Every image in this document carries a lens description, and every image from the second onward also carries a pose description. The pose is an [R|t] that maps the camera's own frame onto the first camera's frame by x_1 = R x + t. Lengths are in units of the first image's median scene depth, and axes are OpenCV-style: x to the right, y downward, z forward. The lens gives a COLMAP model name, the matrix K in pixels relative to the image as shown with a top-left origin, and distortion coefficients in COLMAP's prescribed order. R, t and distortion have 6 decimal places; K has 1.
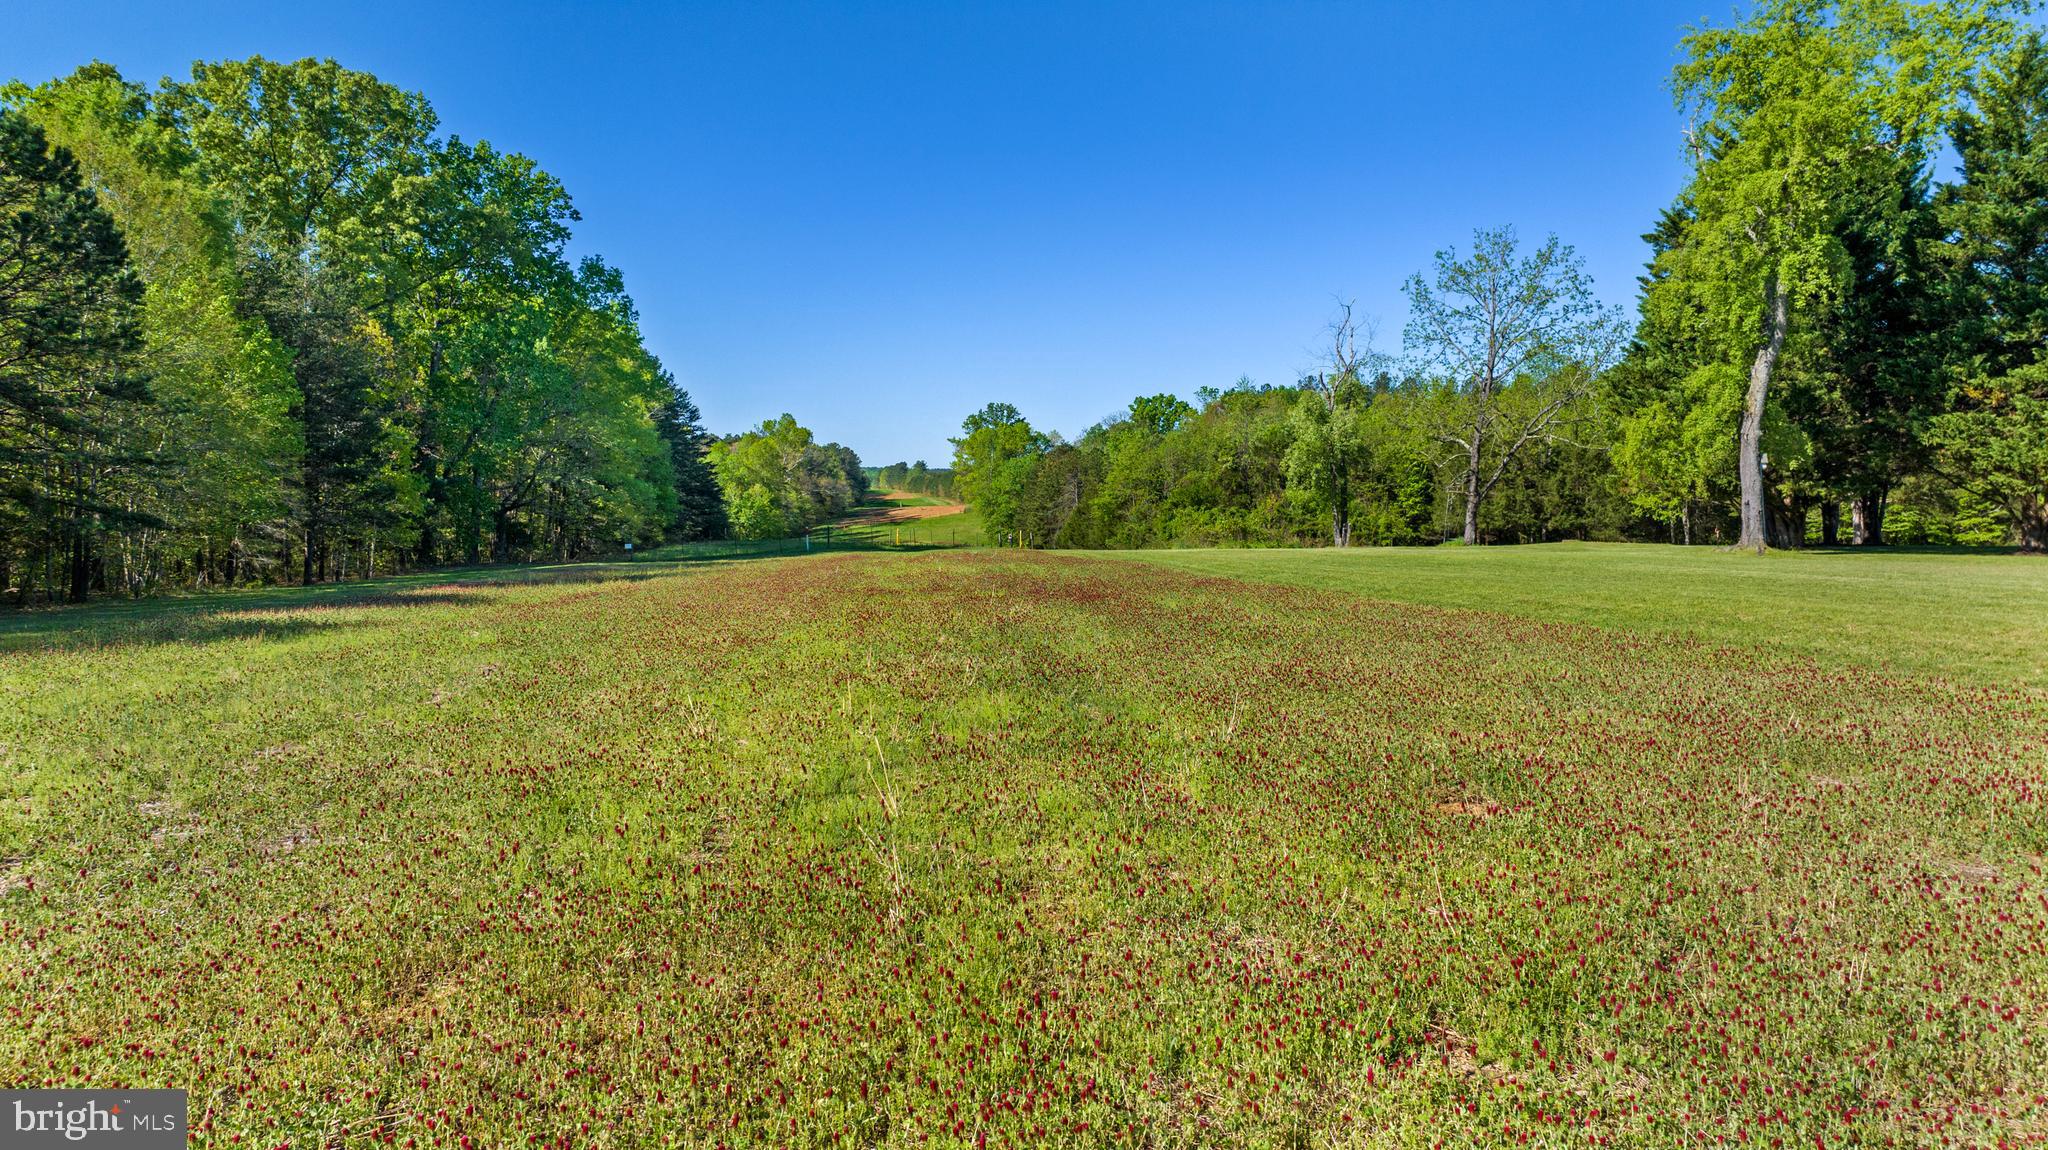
lens RADIAL K [[1444.6, 0, 1031.3], [0, 1444.6, 571.8], [0, 0, 1]] dist [-0.020475, 0.004124]
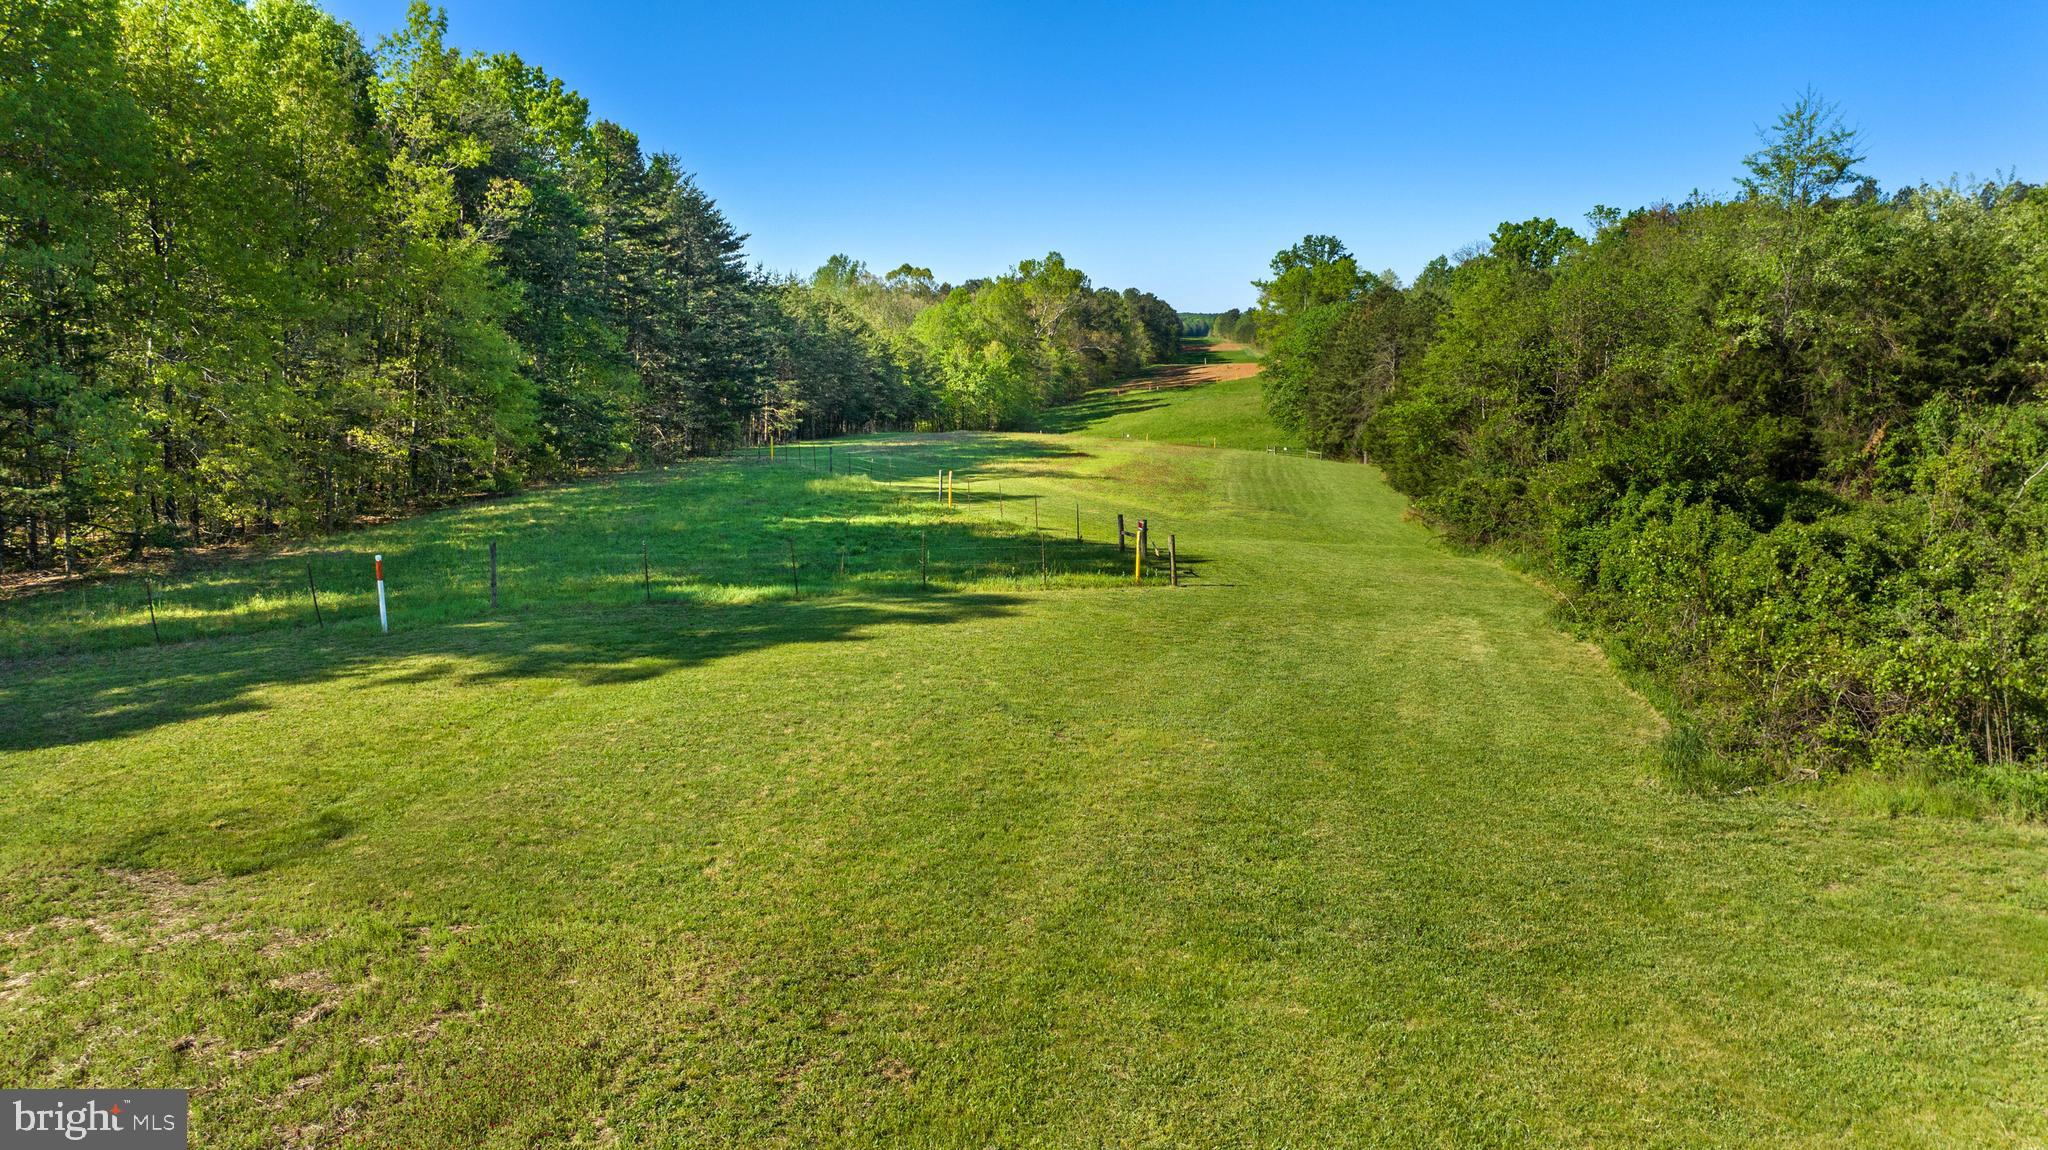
lens RADIAL K [[1444.6, 0, 1031.3], [0, 1444.6, 571.8], [0, 0, 1]] dist [-0.020475, 0.004124]
pose [[0.972227, 0.037175, -0.231068, 0.015076], [-0.012753, 0.994252, 0.106302, -0.017272], [0.233692, -0.100402, 0.967113, 0.201092]]
